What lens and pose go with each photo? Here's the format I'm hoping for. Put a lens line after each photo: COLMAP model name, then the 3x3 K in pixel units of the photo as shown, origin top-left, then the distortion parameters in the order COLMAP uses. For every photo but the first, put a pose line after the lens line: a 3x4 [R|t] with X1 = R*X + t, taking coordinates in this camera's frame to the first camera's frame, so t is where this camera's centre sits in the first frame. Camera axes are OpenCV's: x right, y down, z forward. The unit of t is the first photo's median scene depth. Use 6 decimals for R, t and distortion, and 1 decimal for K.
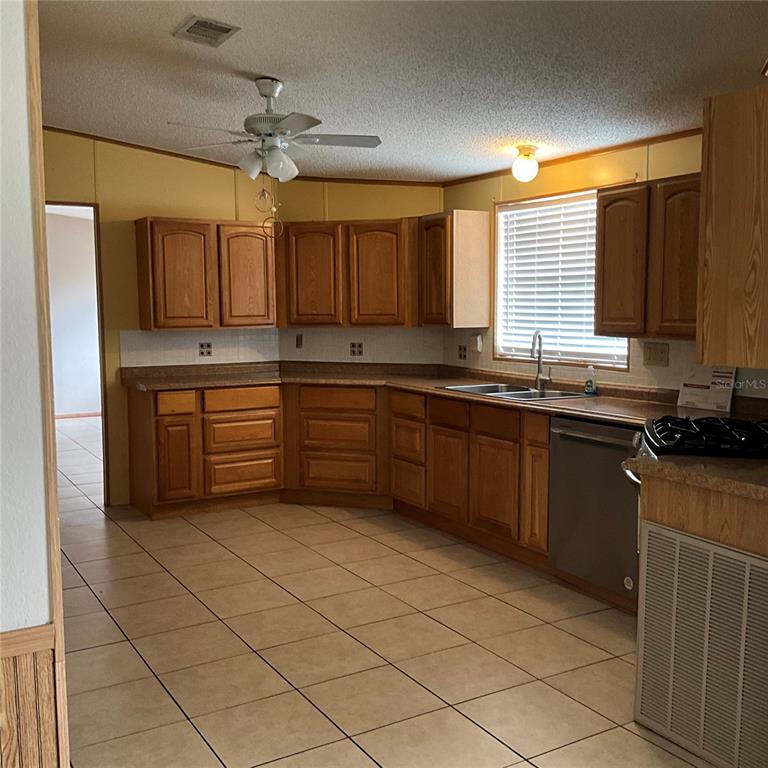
lens RADIAL K [[843.5, 0, 382.8], [0, 843.5, 380.3], [0, 0, 1]] dist [0.126712, -0.288429]
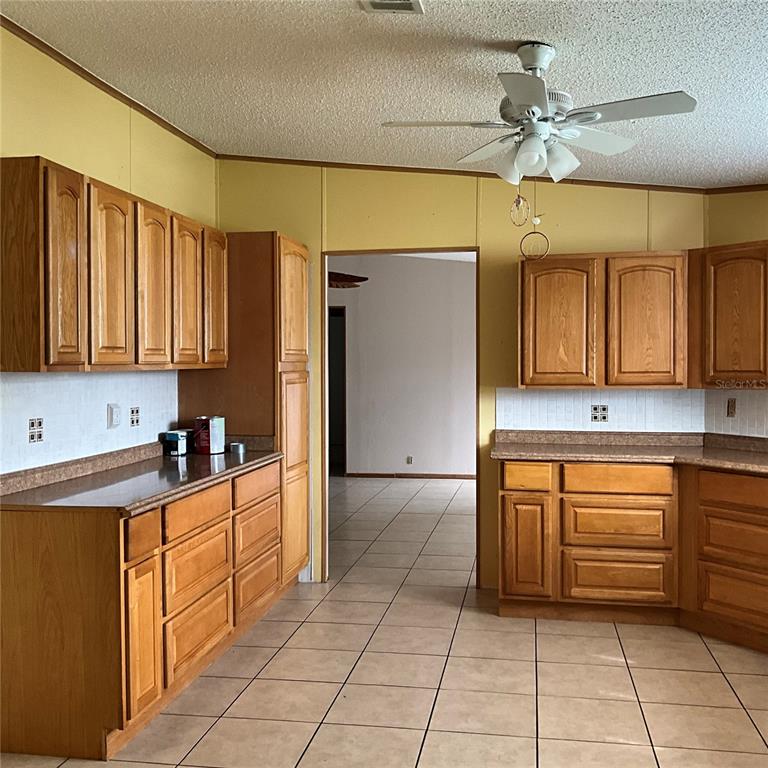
lens RADIAL K [[843.5, 0, 382.8], [0, 843.5, 380.3], [0, 0, 1]] dist [0.126712, -0.288429]
pose [[0.758359, 0.016782, -0.651621, 0.172797], [-0.063469, 0.996819, -0.048194, -0.016683], [0.648739, 0.077906, 0.757012, 0.268170]]
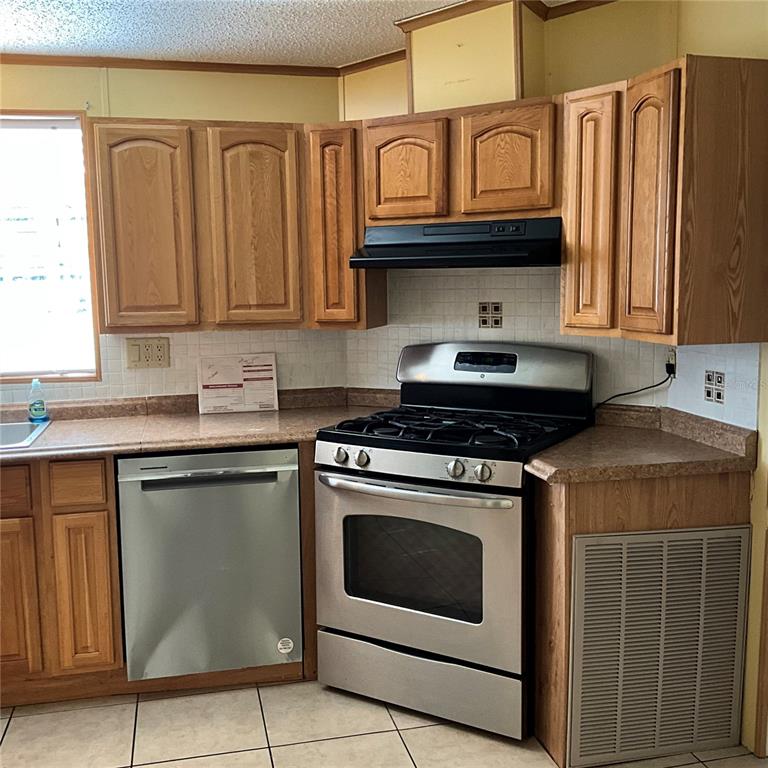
lens RADIAL K [[843.5, 0, 382.8], [0, 843.5, 380.3], [0, 0, 1]] dist [0.126712, -0.288429]
pose [[0.298356, -0.114673, 0.947541, -0.261923], [0.098547, 0.991152, 0.088921, -0.041122], [-0.949353, 0.066847, 0.307017, 0.441527]]
